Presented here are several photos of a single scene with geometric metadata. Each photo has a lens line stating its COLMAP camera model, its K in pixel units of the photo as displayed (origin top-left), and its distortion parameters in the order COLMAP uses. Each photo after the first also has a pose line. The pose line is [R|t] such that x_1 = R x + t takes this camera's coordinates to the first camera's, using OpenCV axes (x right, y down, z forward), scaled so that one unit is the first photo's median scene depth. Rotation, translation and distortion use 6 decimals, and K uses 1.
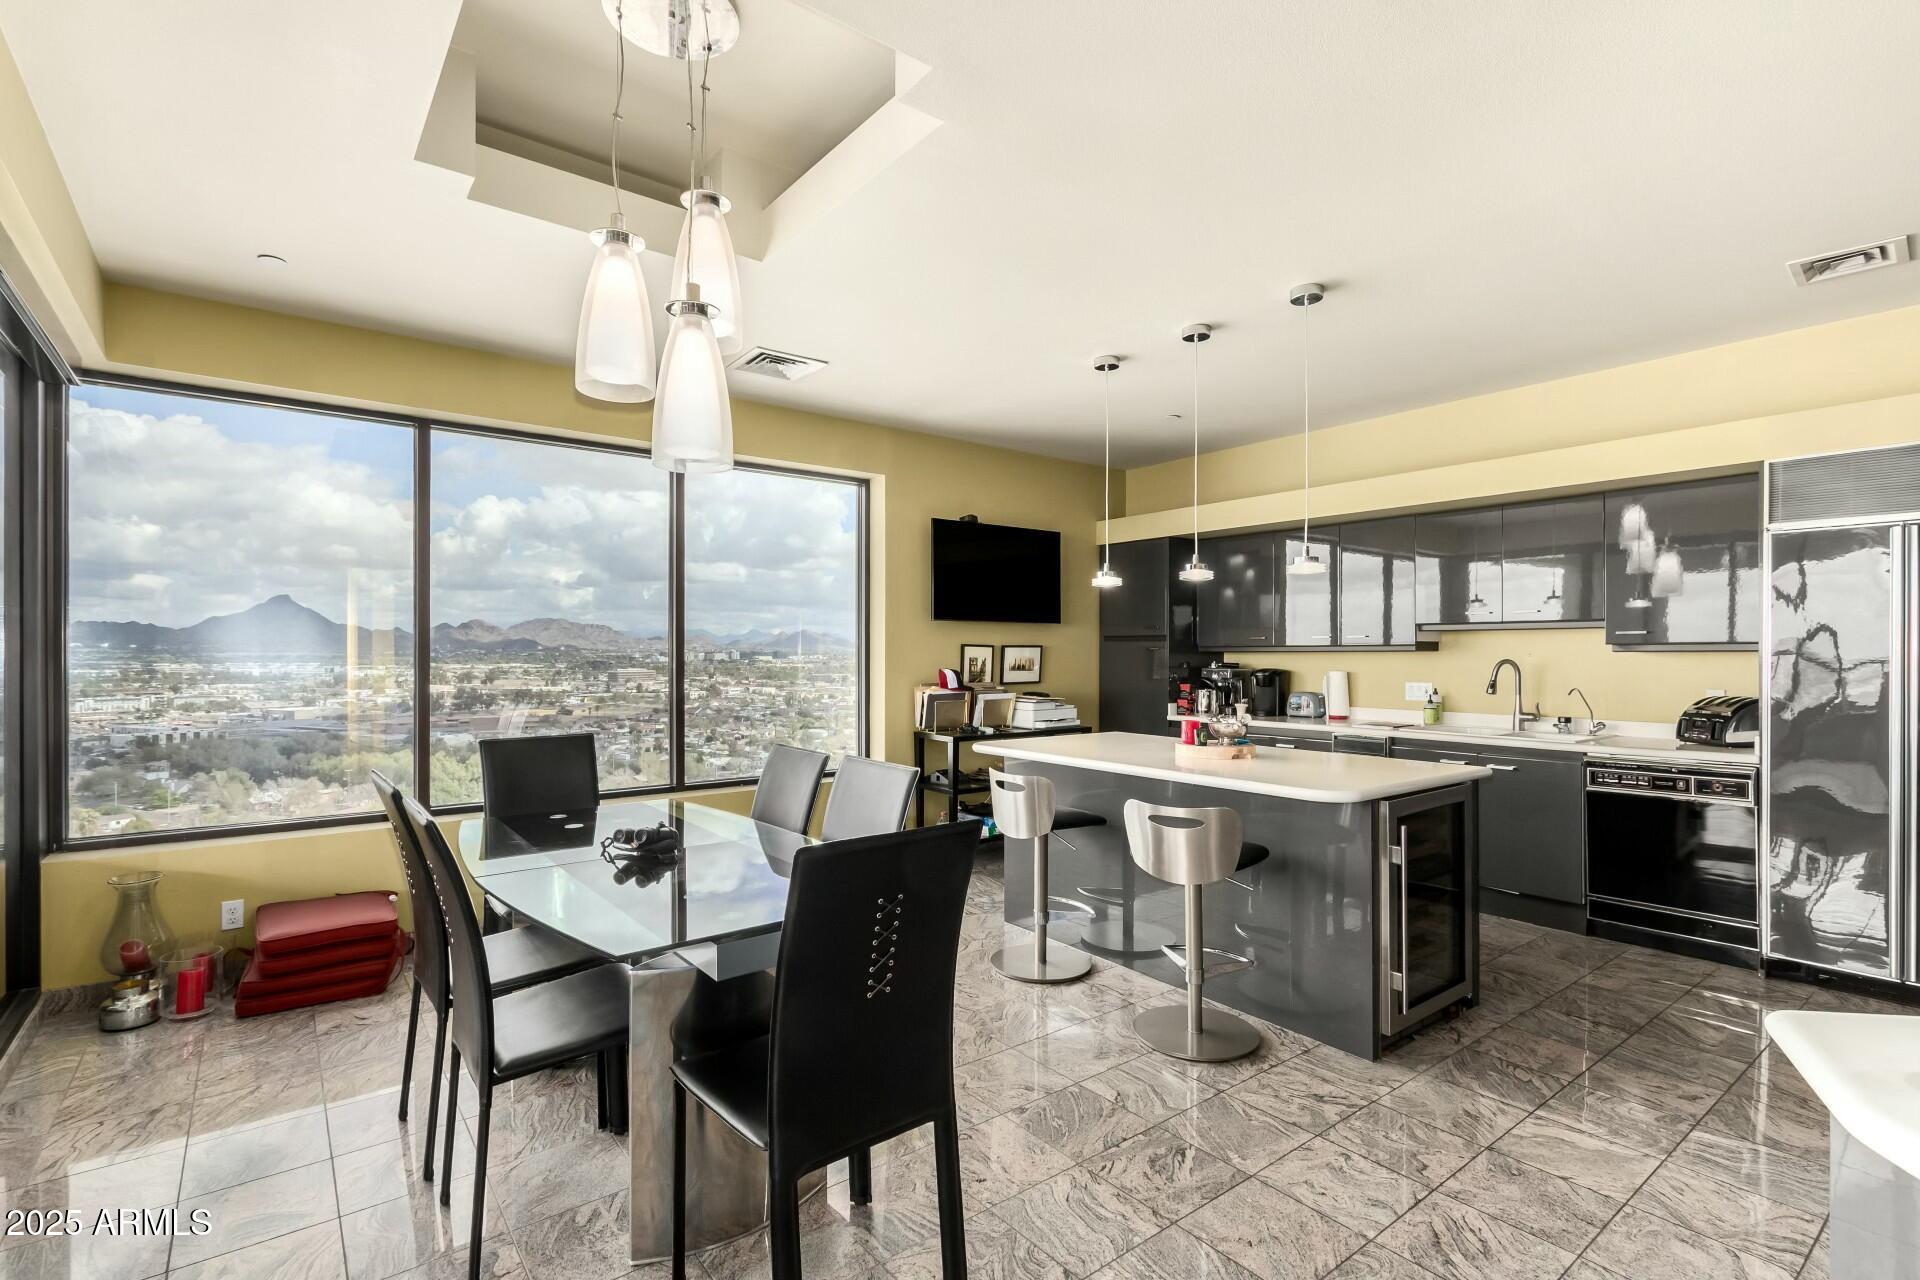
lens RADIAL K [[879.7, 0, 955.1], [0, 879.7, 640.5], [0, 0, 1]] dist [0.004894, 0.000664]
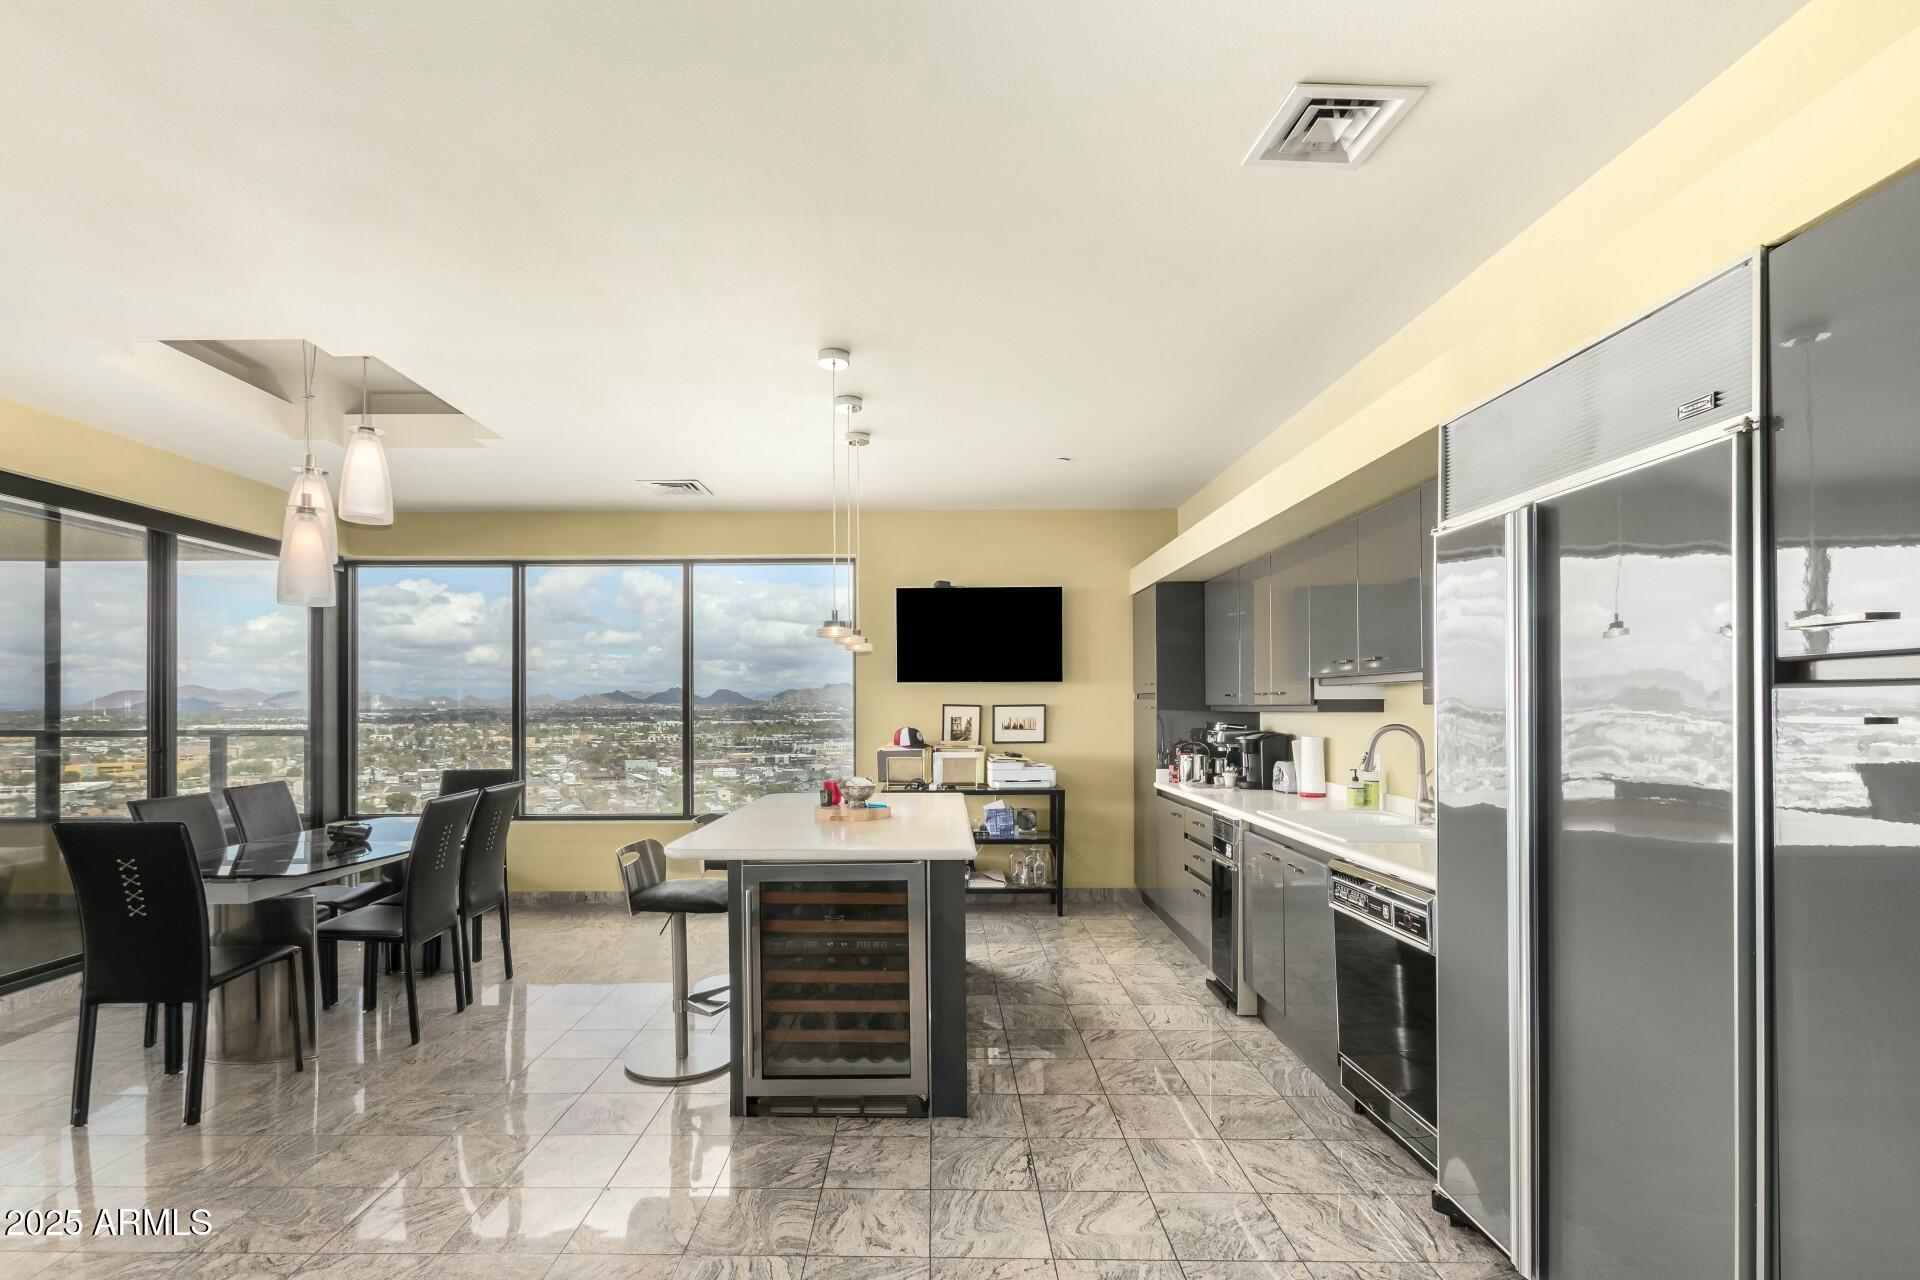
lens RADIAL K [[887.9, 0, 952.7], [0, 887.9, 700.1], [0, 0, 1]] dist [-0.001720, -0.000046]
pose [[0.786871, -0.002205, -0.617114, 0.673443], [0.008051, 0.999945, 0.006692, -0.007306], [0.617065, -0.010234, 0.786845, 0.171658]]
